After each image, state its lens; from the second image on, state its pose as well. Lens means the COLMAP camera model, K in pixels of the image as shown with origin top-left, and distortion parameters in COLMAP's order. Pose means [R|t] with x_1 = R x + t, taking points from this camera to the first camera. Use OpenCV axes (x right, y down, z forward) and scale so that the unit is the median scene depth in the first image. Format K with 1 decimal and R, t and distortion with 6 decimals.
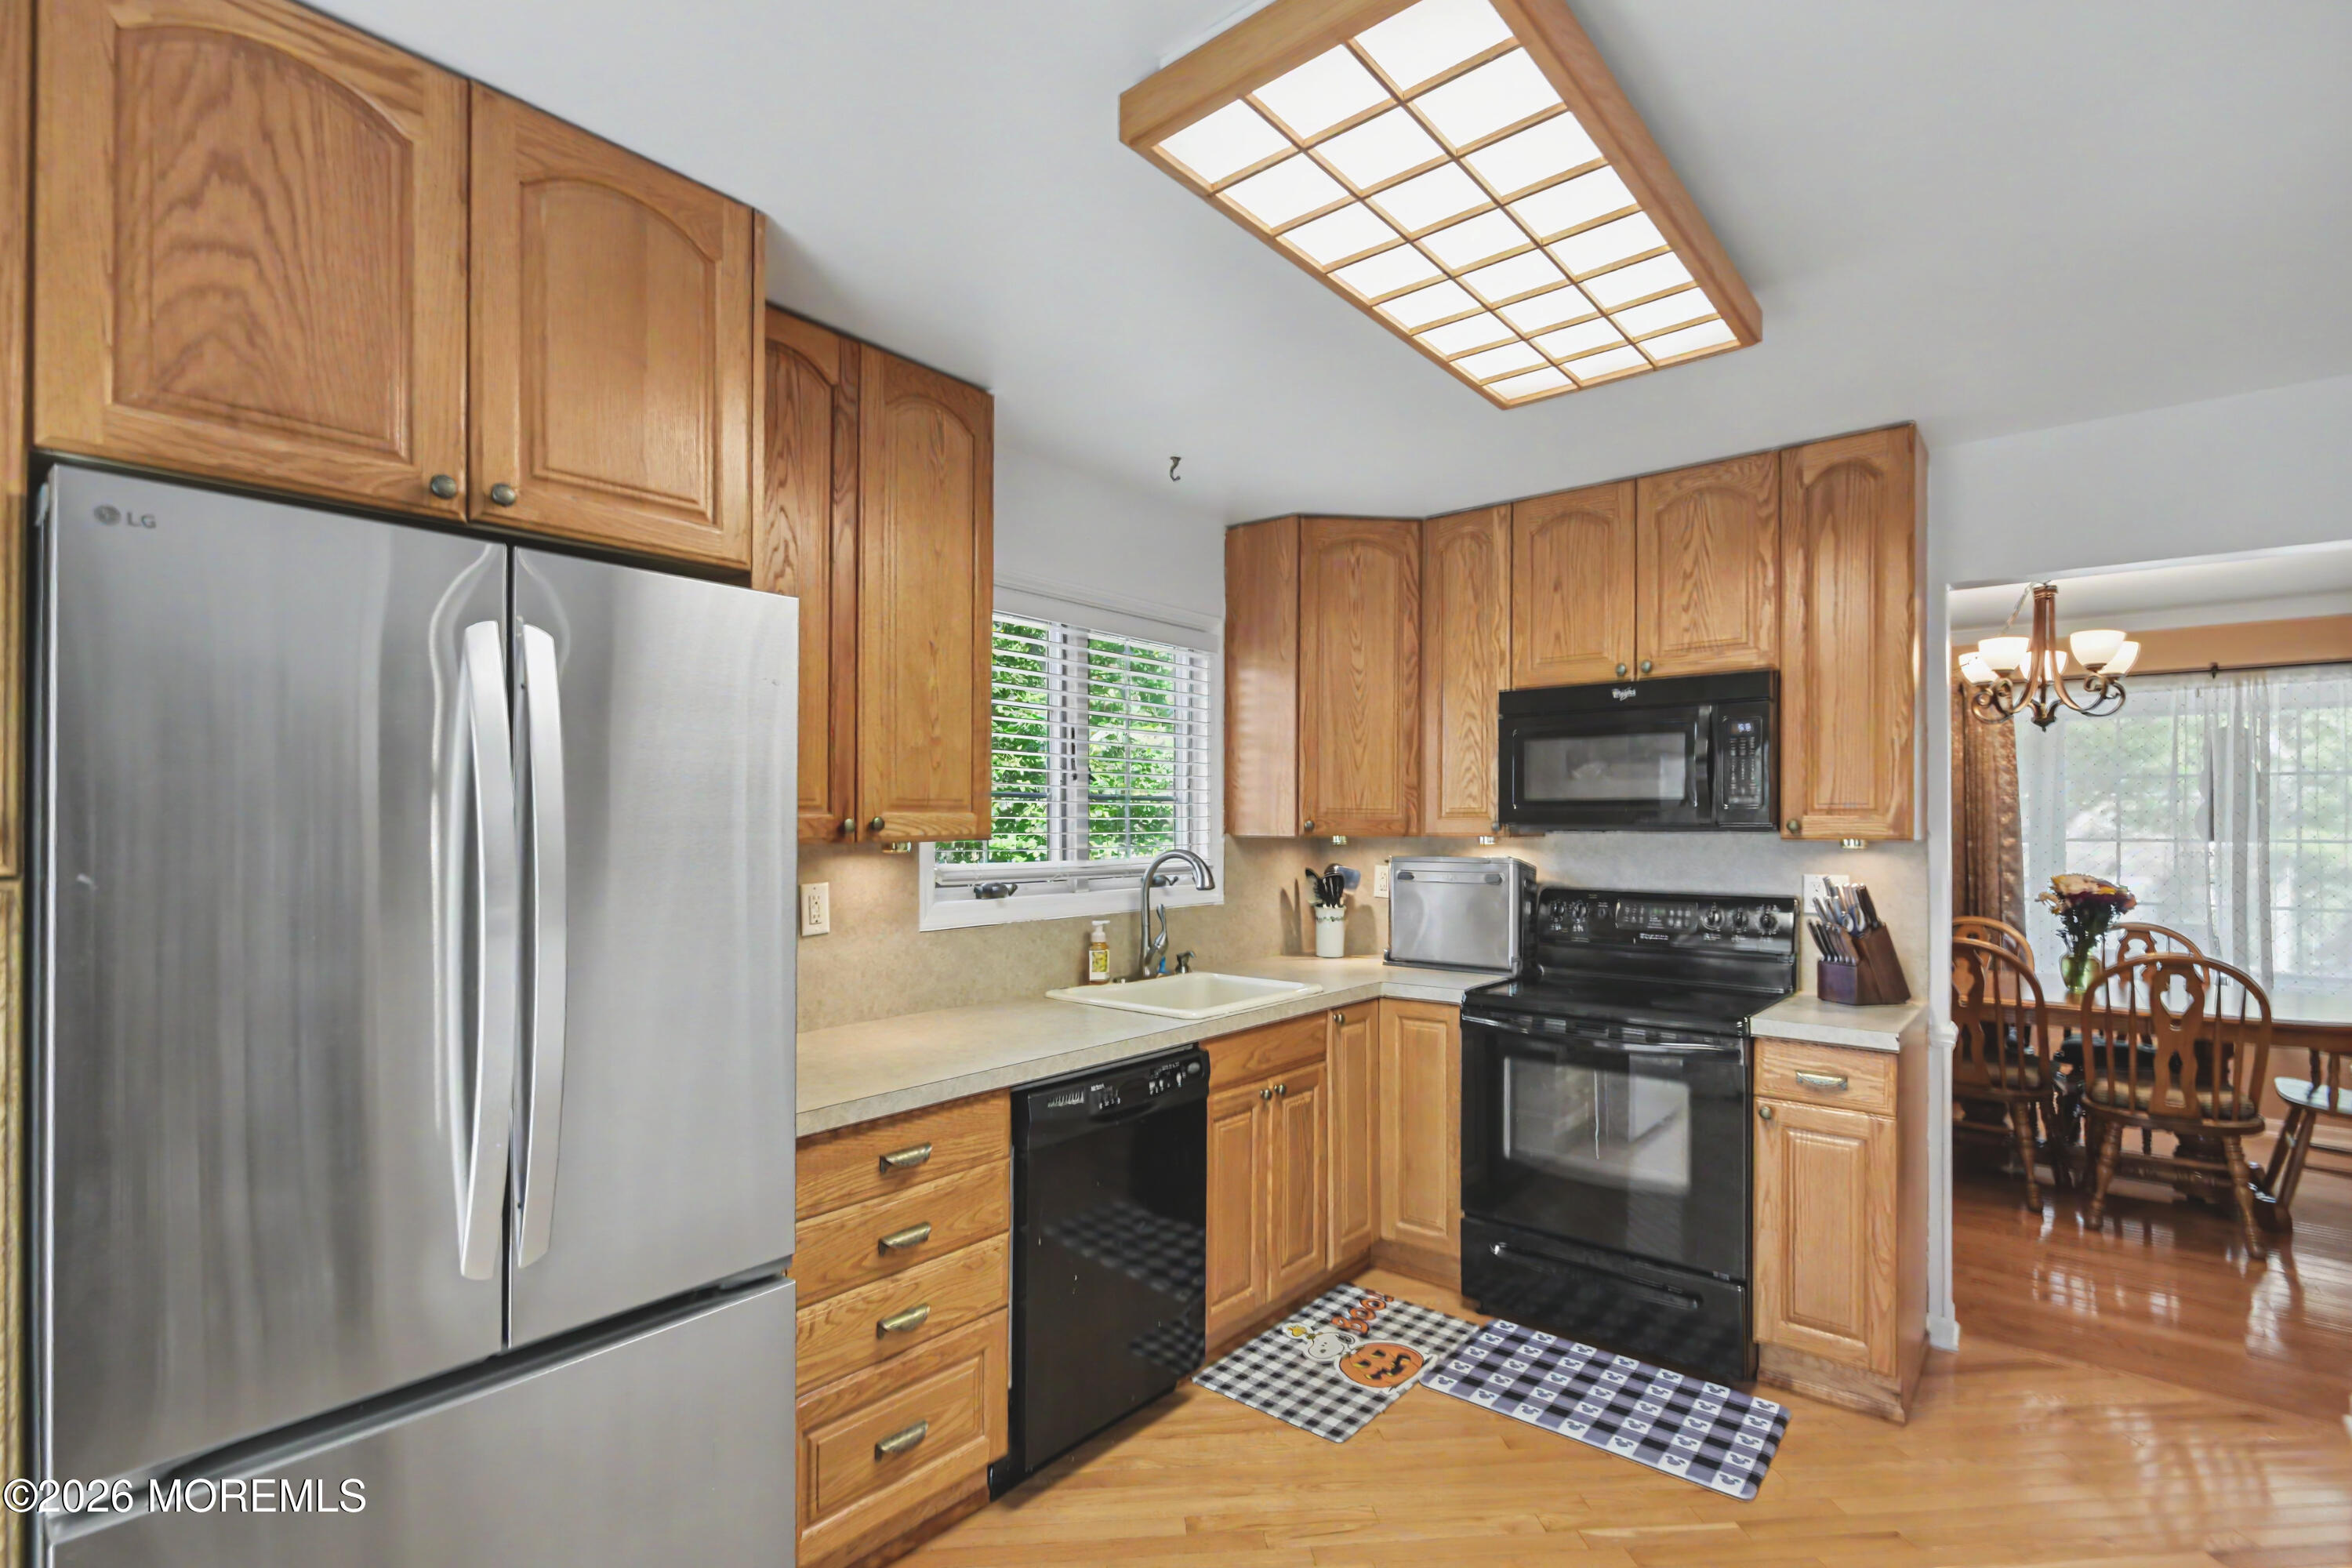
lens RADIAL K [[1078.6, 0, 1179.1], [0, 1078.6, 826.4], [0, 0, 1]] dist [-0.000611, -0.000311]
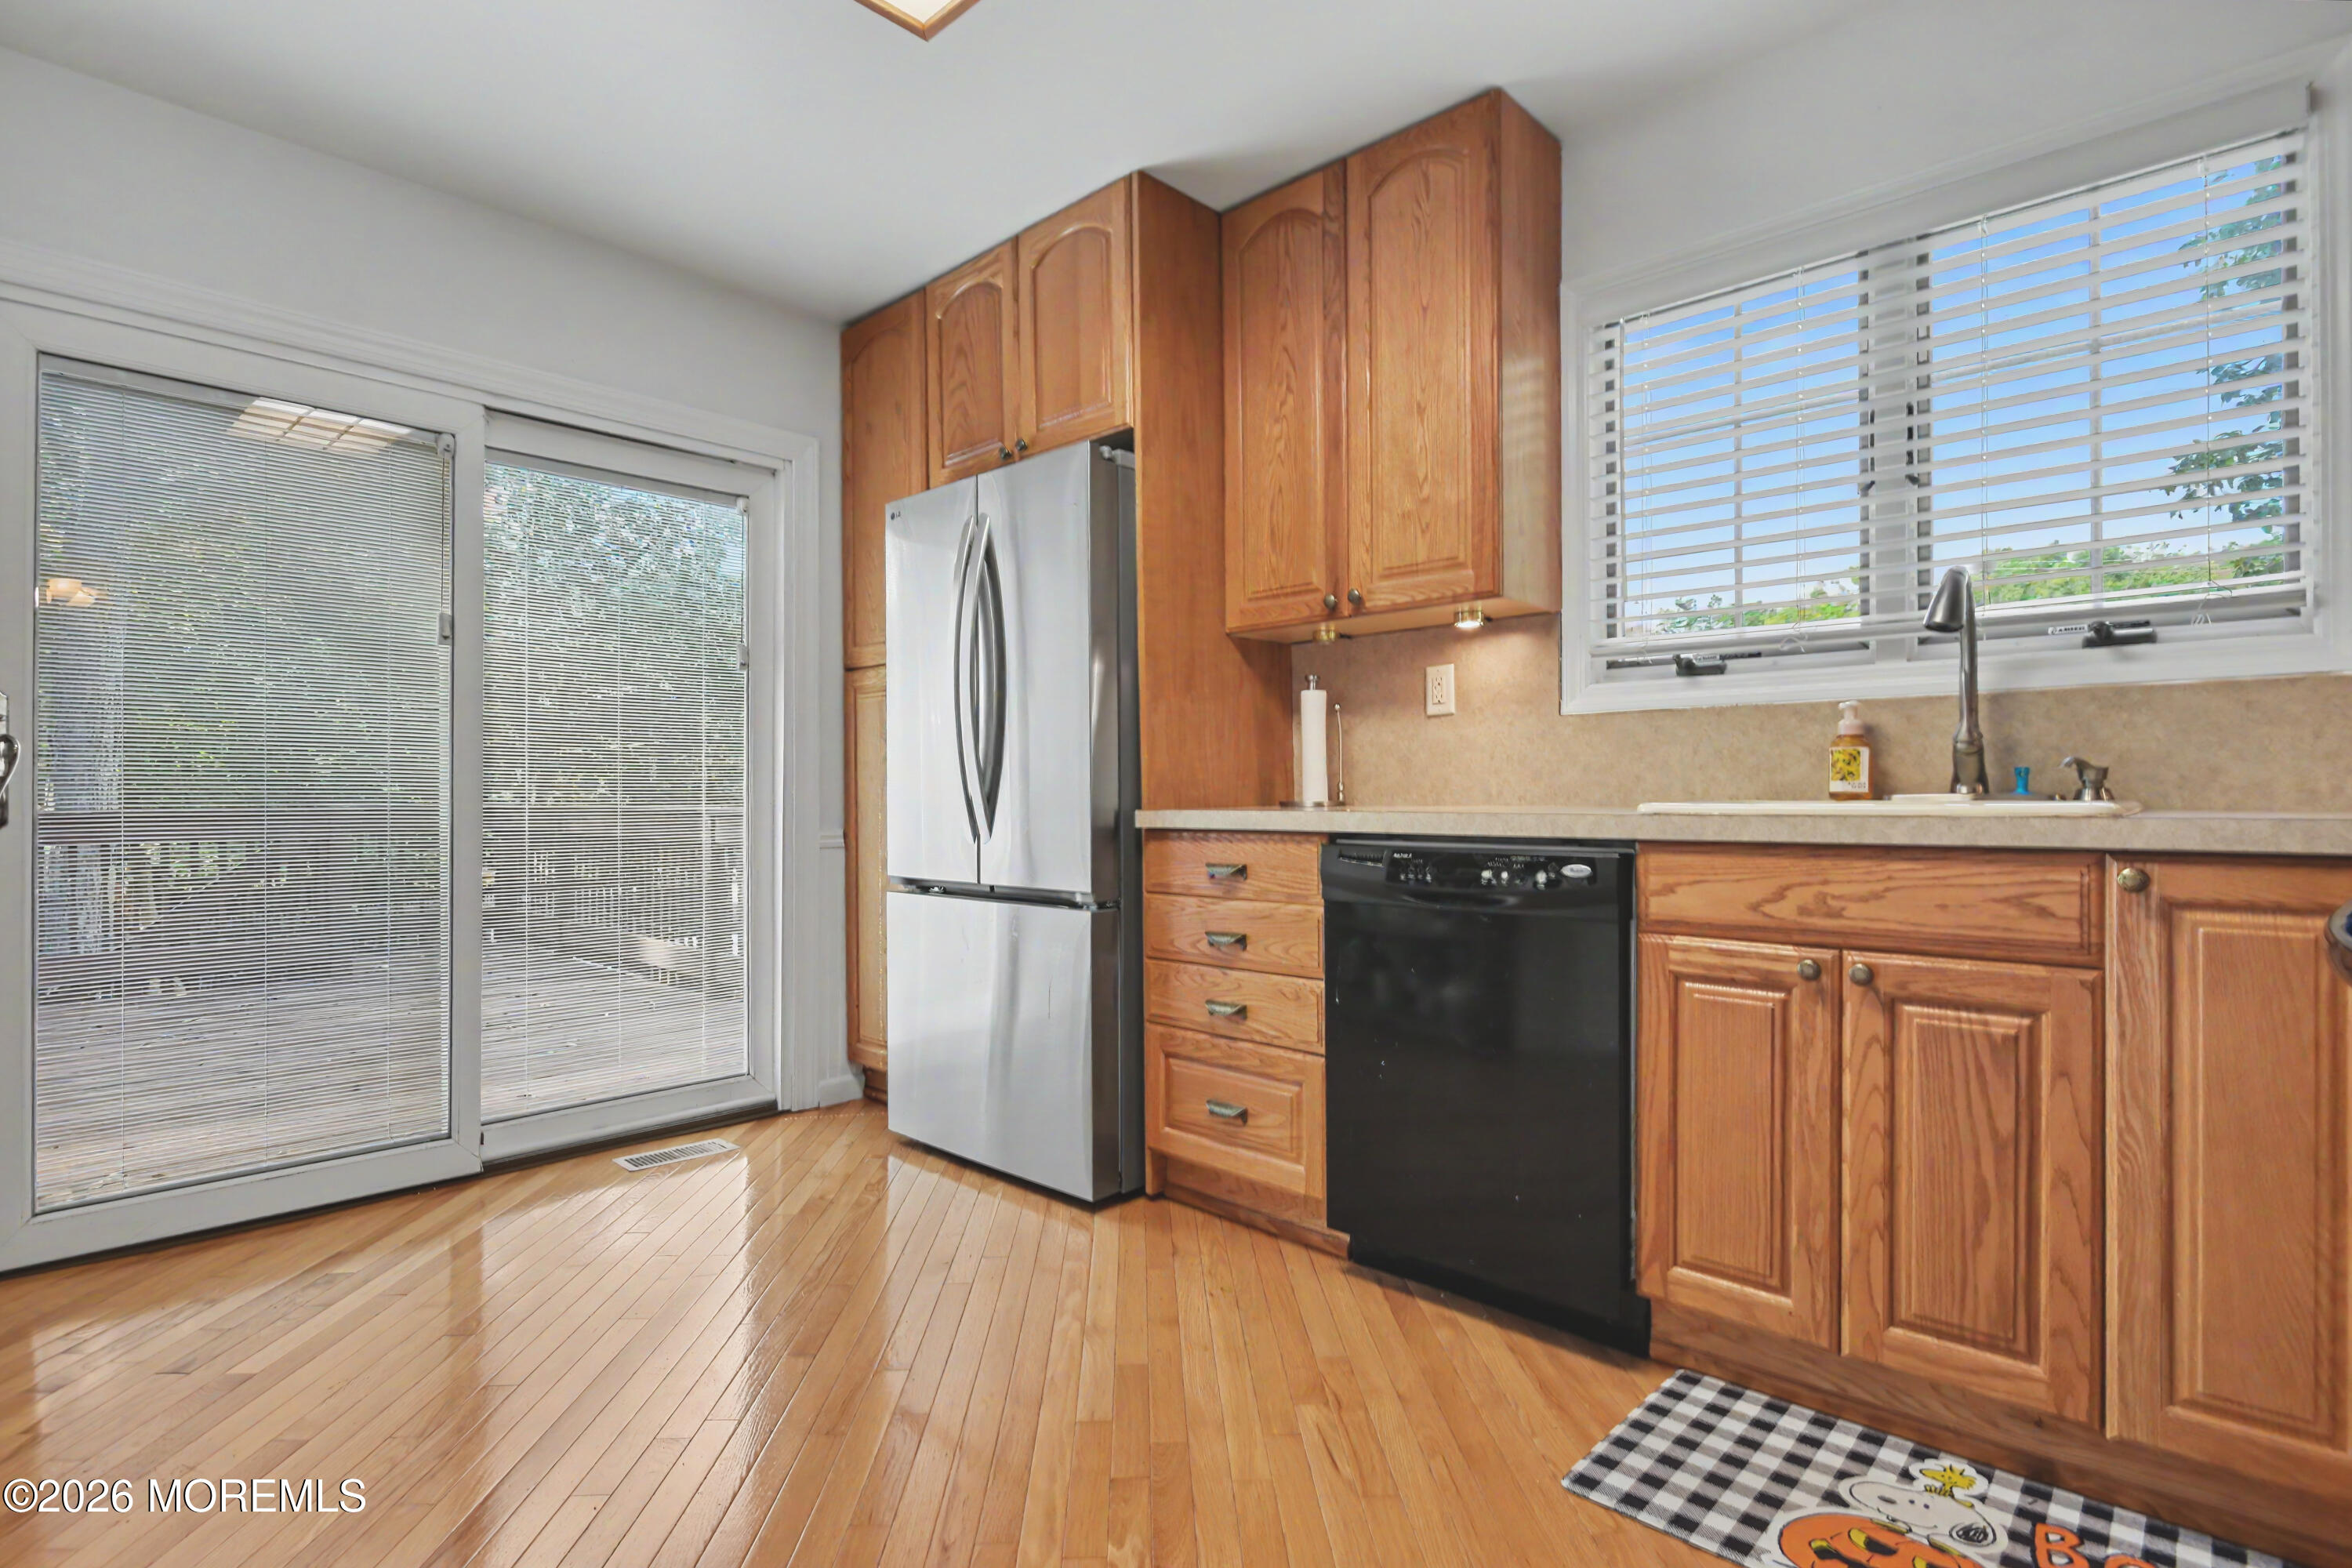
lens RADIAL K [[1144.2, 0, 1177.2], [0, 1144.2, 795.4], [0, 0, 1]] dist [-0.004883, -0.000365]
pose [[-0.052681, -0.002790, -0.998608, 0.750348], [0.004903, 0.999983, -0.003053, 0.172661], [0.998599, -0.005057, -0.052666, 0.766769]]
